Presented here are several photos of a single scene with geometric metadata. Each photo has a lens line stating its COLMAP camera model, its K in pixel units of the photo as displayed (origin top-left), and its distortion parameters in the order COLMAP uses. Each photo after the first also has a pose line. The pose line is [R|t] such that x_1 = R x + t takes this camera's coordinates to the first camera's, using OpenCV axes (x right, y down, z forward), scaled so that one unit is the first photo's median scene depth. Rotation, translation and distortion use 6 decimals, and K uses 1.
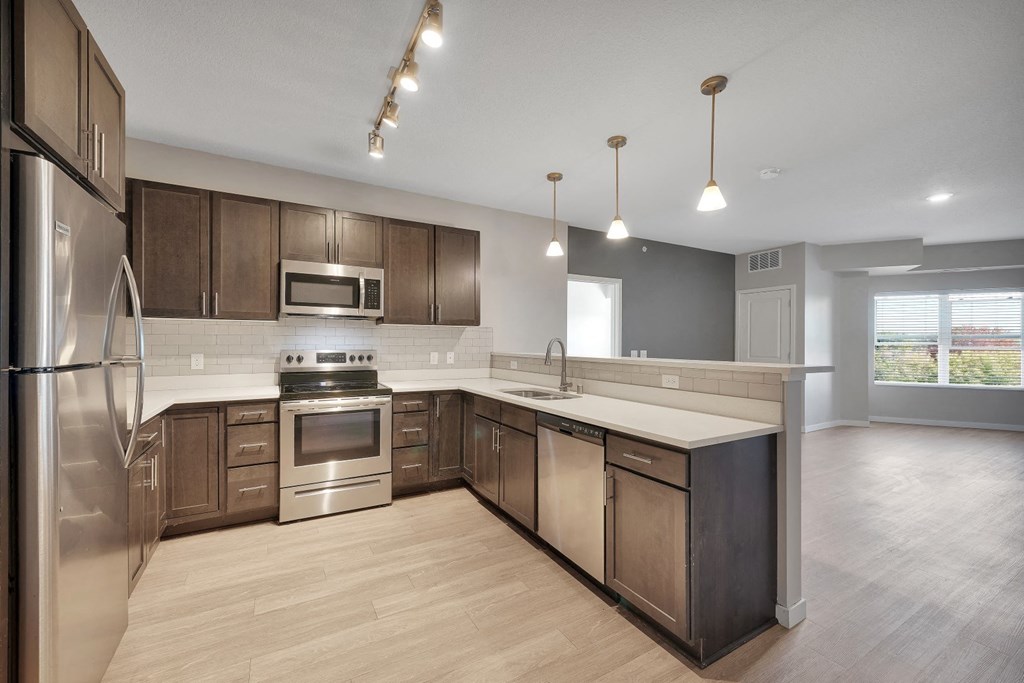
lens RADIAL K [[415.2, 0, 515.7], [0, 415.2, 341.1], [0, 0, 1]] dist [0.001612, -0.003563]
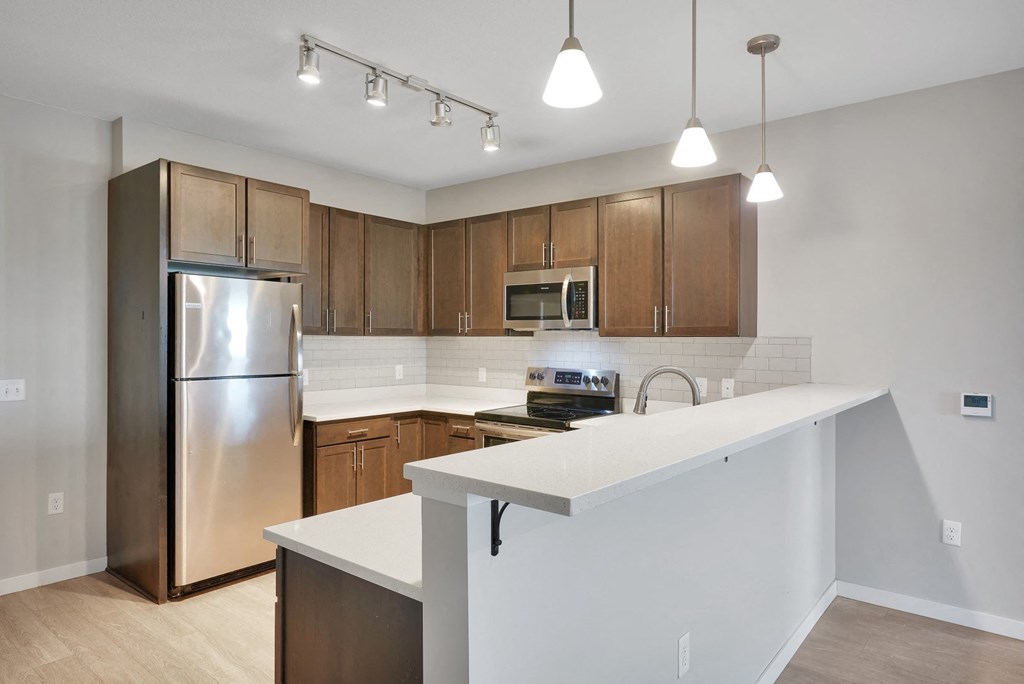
lens RADIAL K [[617.8, 0, 512.7], [0, 617.8, 336.0], [0, 0, 1]] dist [-0.001513, -0.000632]
pose [[0.352463, -0.006094, -0.935806, 0.739867], [0.002154, 0.999981, -0.005701, -0.040368], [0.935823, -0.000007, 0.352469, 0.482678]]
